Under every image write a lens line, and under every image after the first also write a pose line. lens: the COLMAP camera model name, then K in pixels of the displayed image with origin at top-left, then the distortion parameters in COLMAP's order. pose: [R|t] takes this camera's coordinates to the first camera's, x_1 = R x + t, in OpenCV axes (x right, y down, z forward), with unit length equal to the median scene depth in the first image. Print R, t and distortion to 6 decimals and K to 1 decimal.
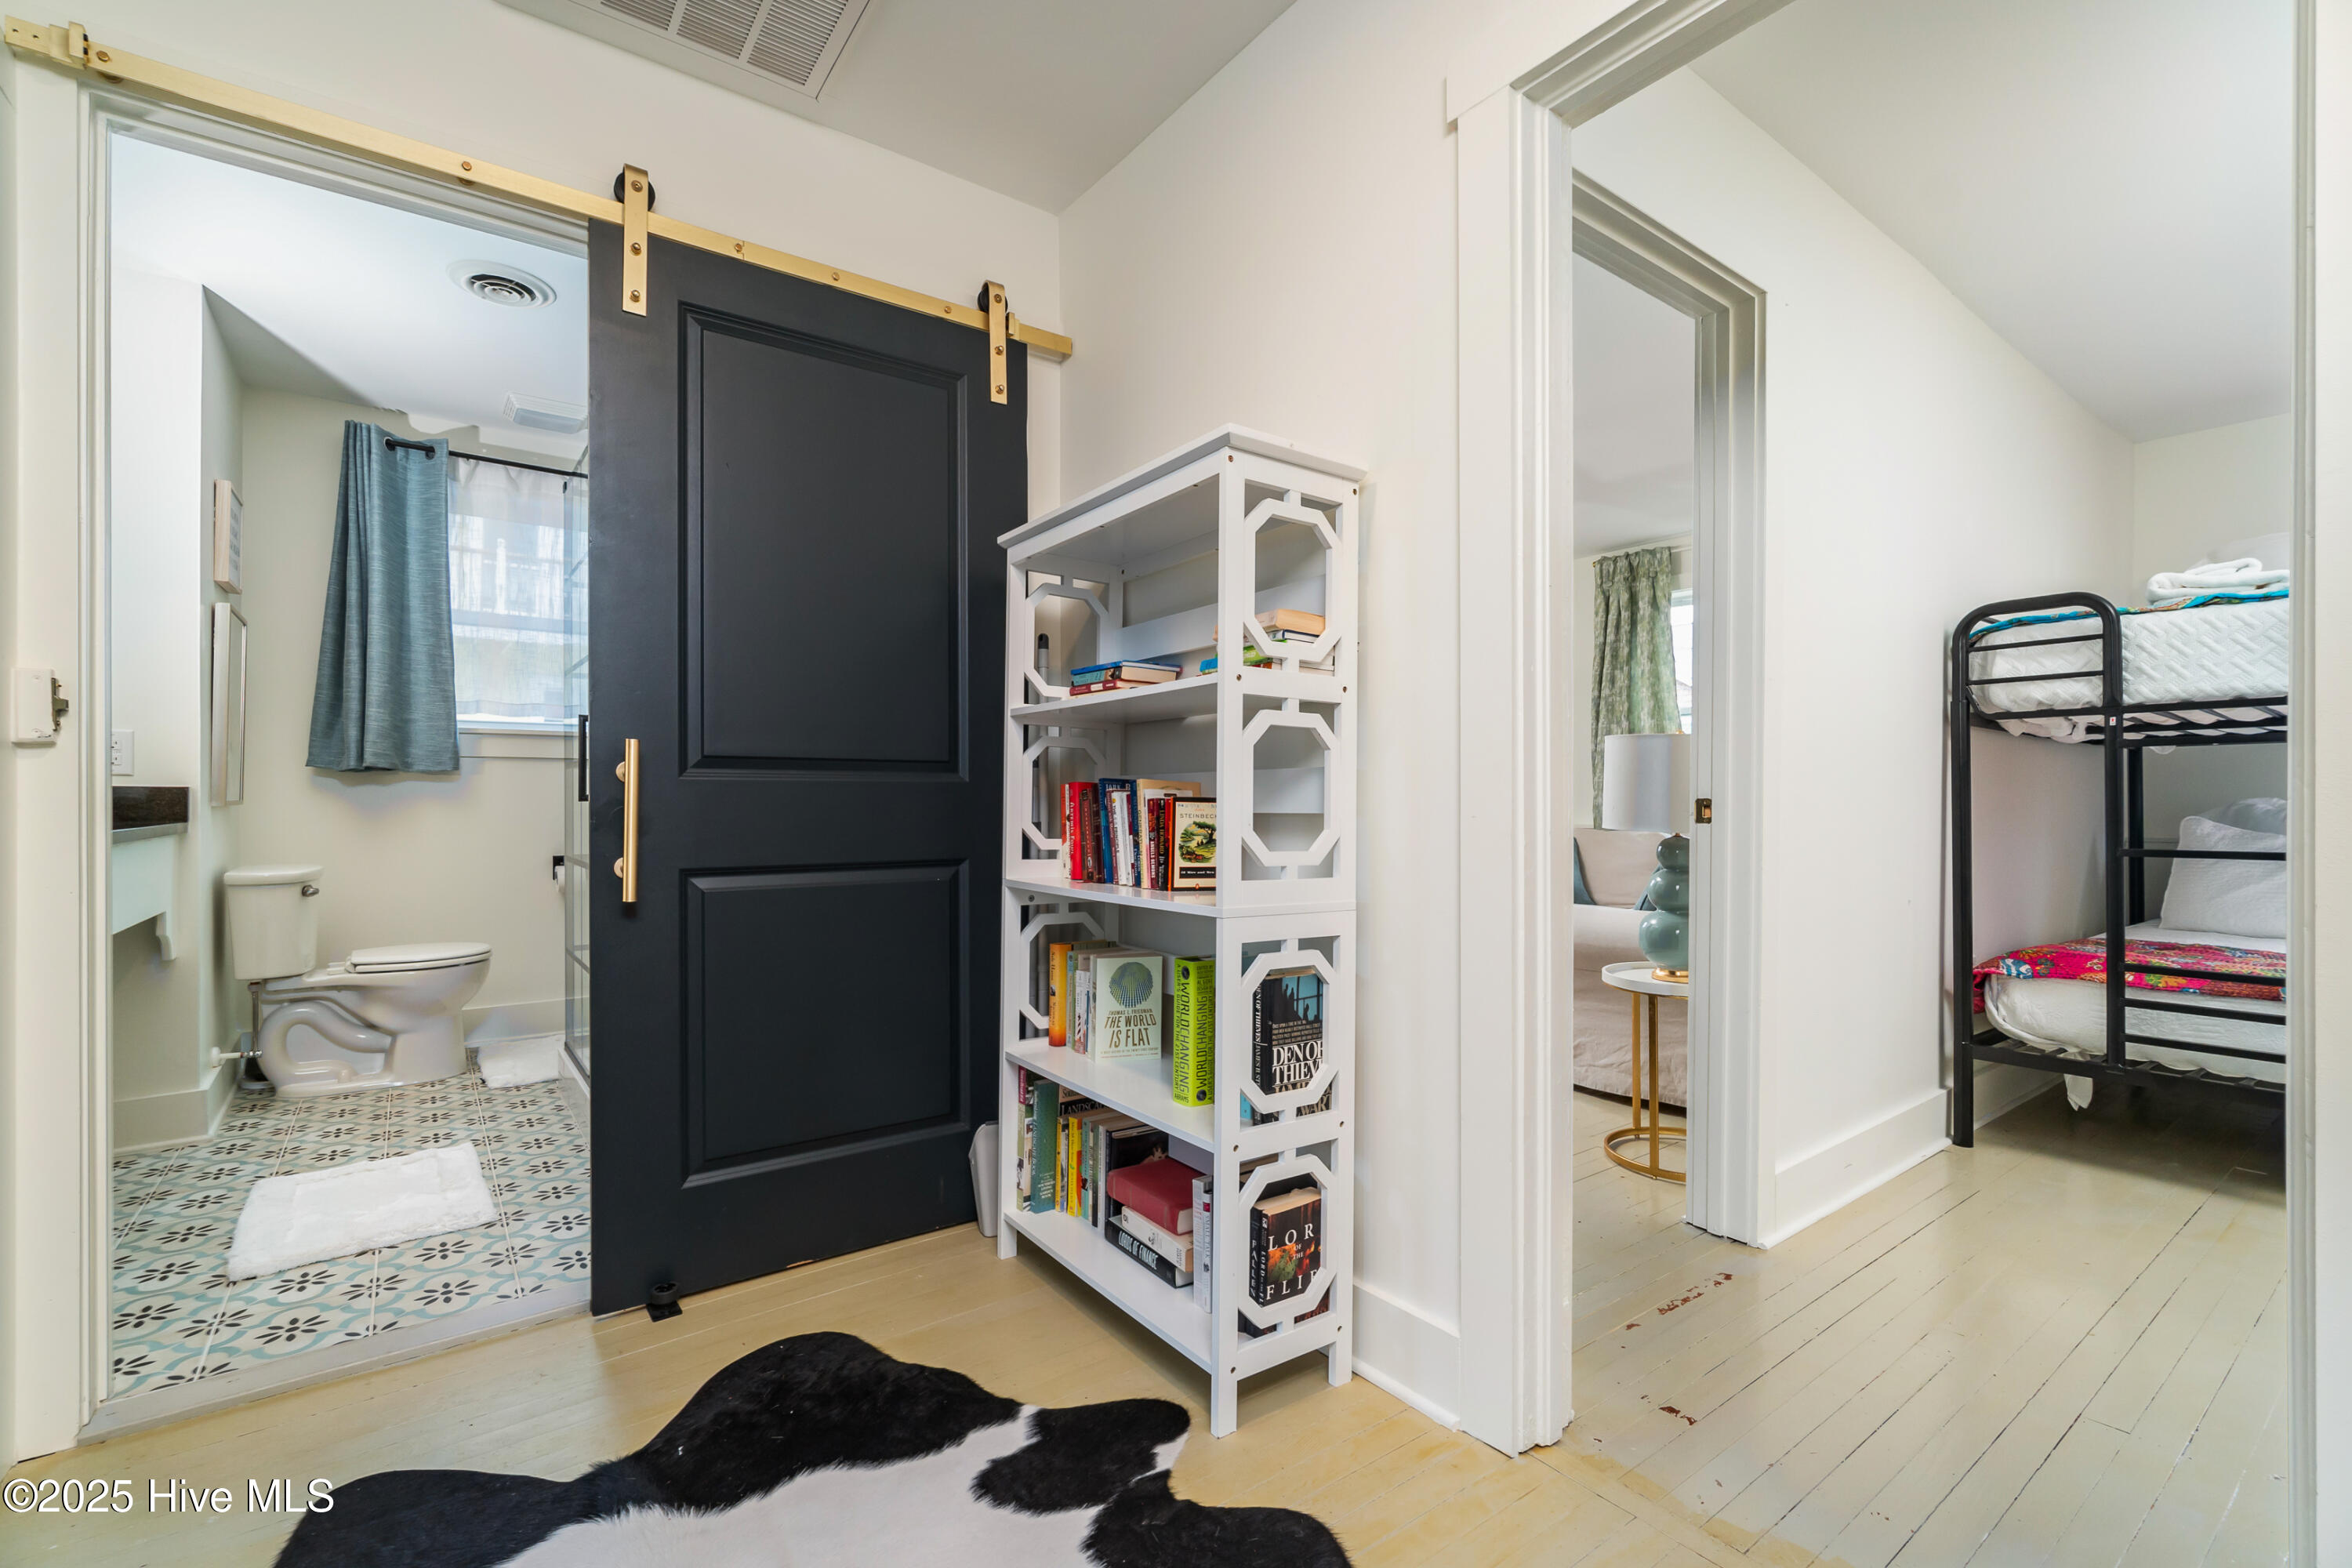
lens RADIAL K [[1017.0, 0, 1173.1], [0, 1017.0, 791.1], [0, 0, 1]] dist [-0.007521, 0.002656]
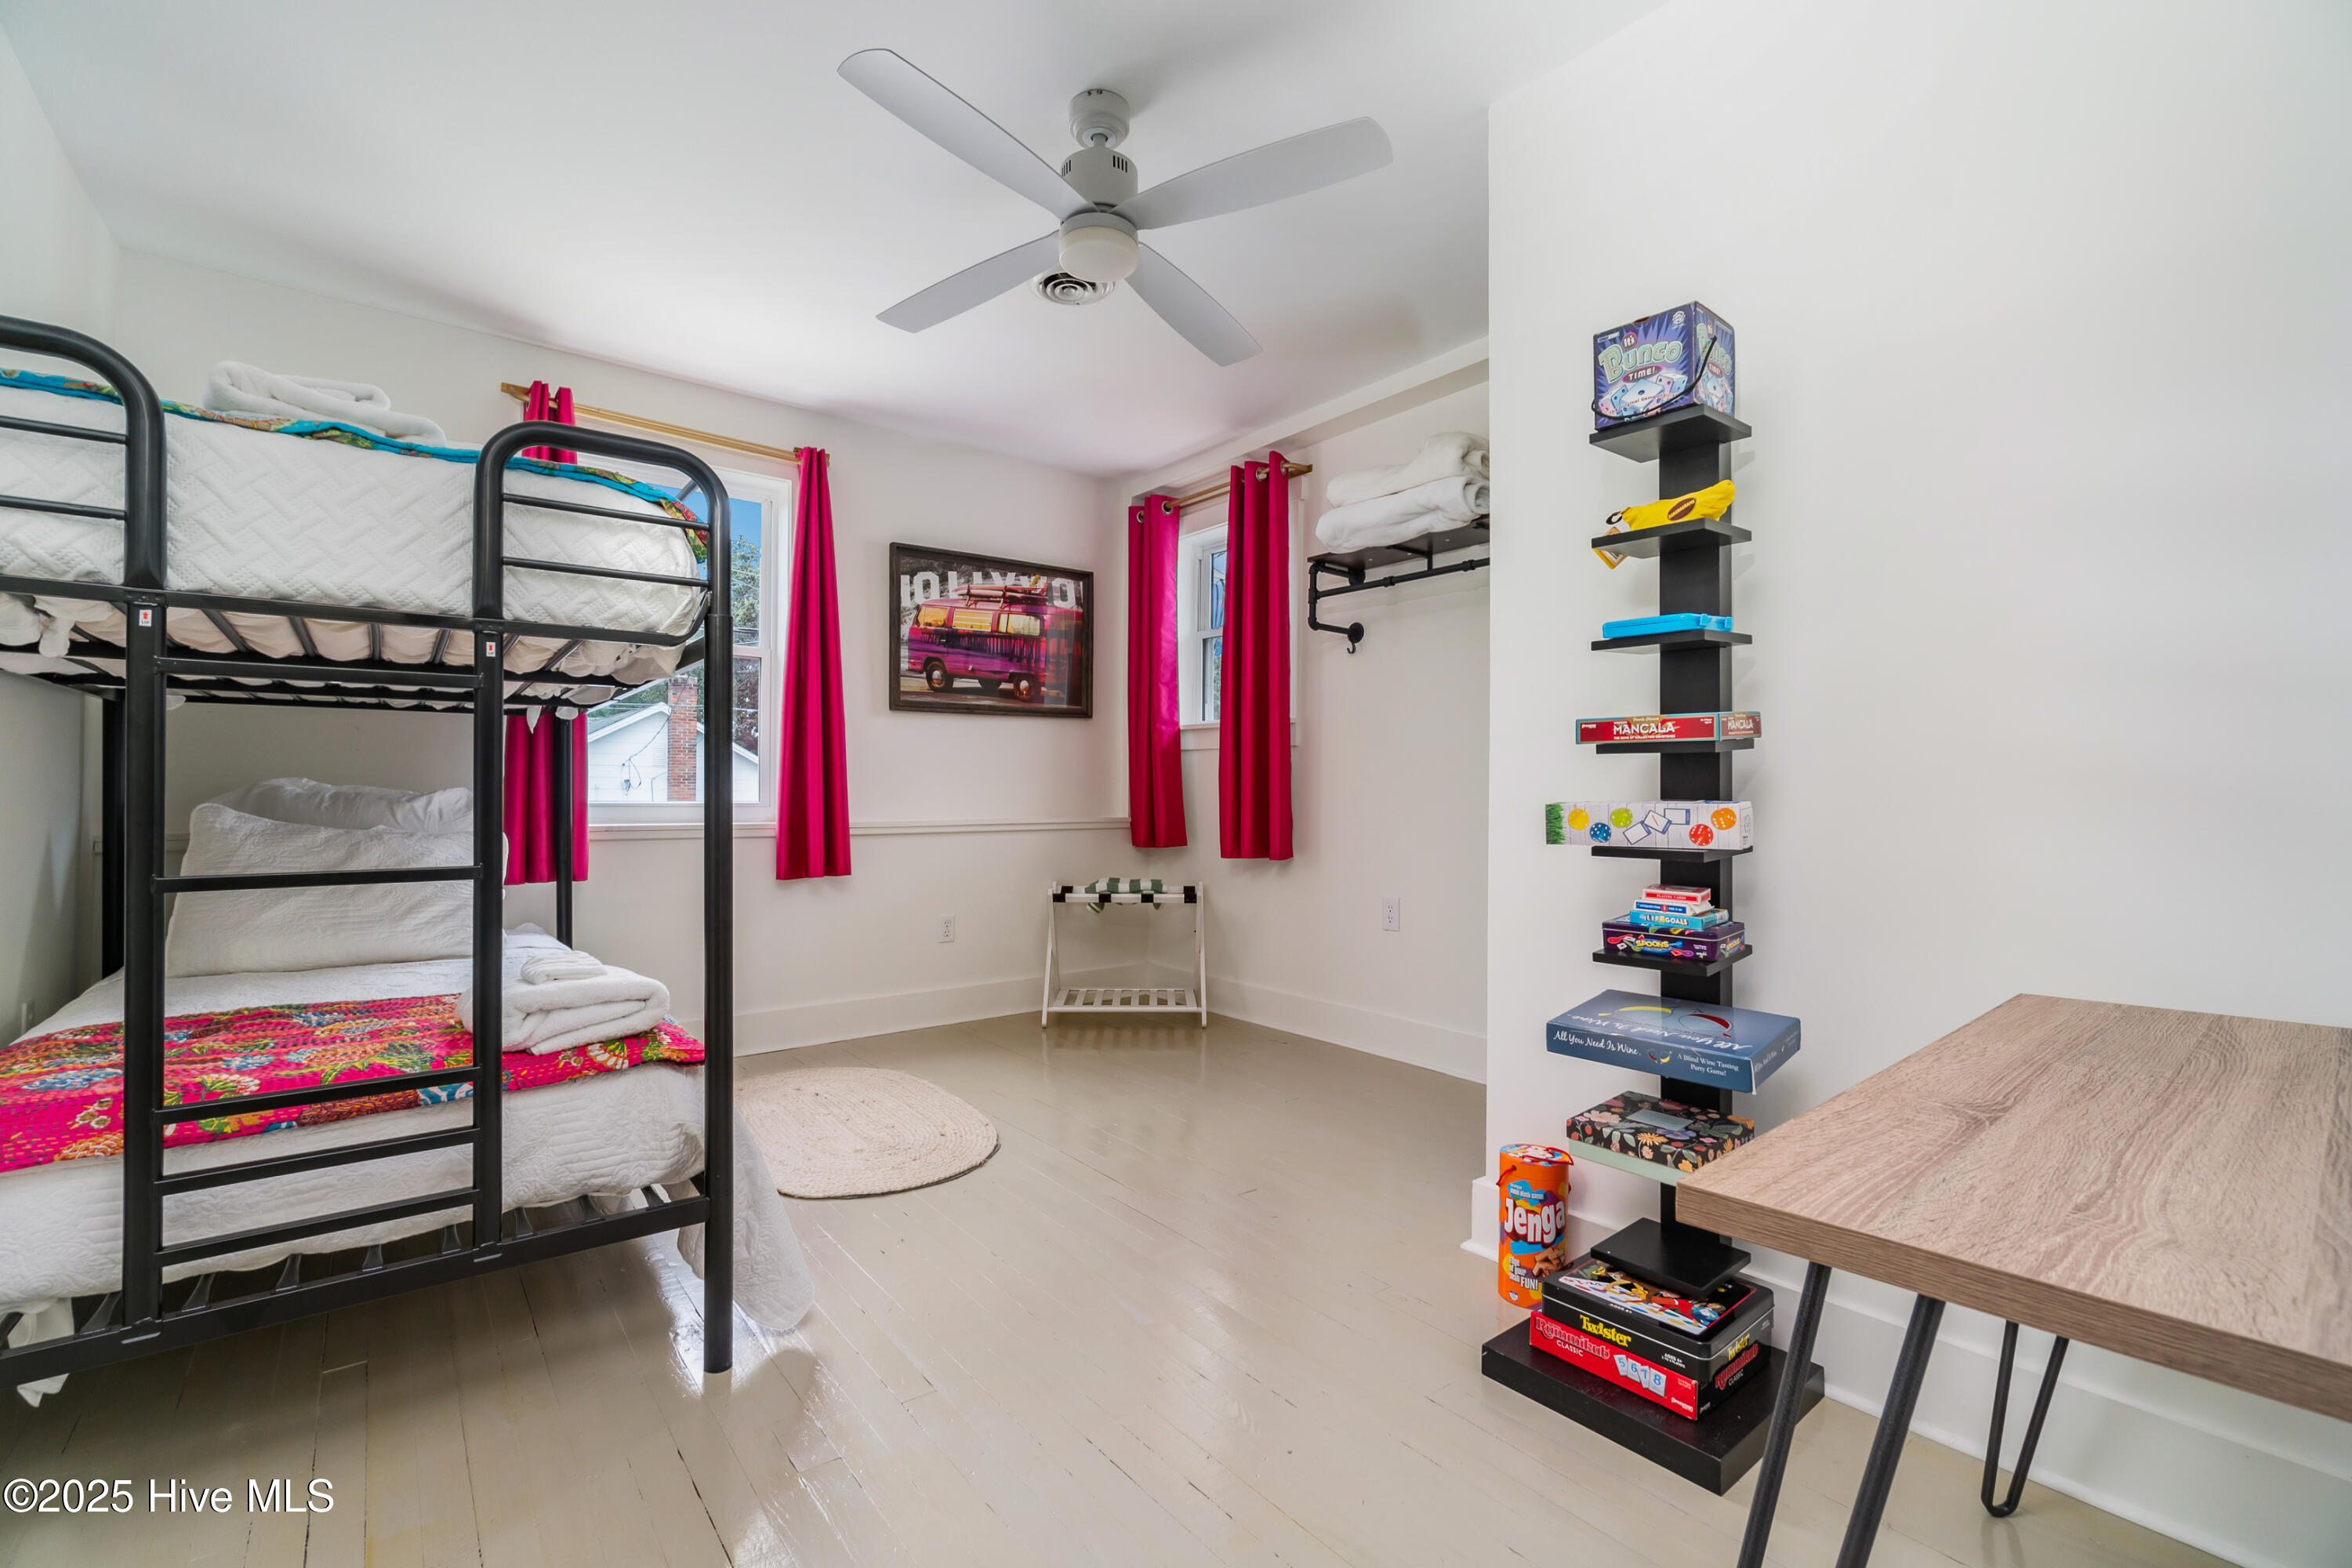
lens RADIAL K [[1017.0, 0, 1167.3], [0, 1017.0, 774.2], [0, 0, 1]] dist [-0.007521, 0.002656]
pose [[-0.035522, 0.009736, 0.999321, 0.408979], [-0.011611, 0.999881, -0.010154, 0.006393], [-0.999301, -0.011963, -0.035405, 0.507694]]
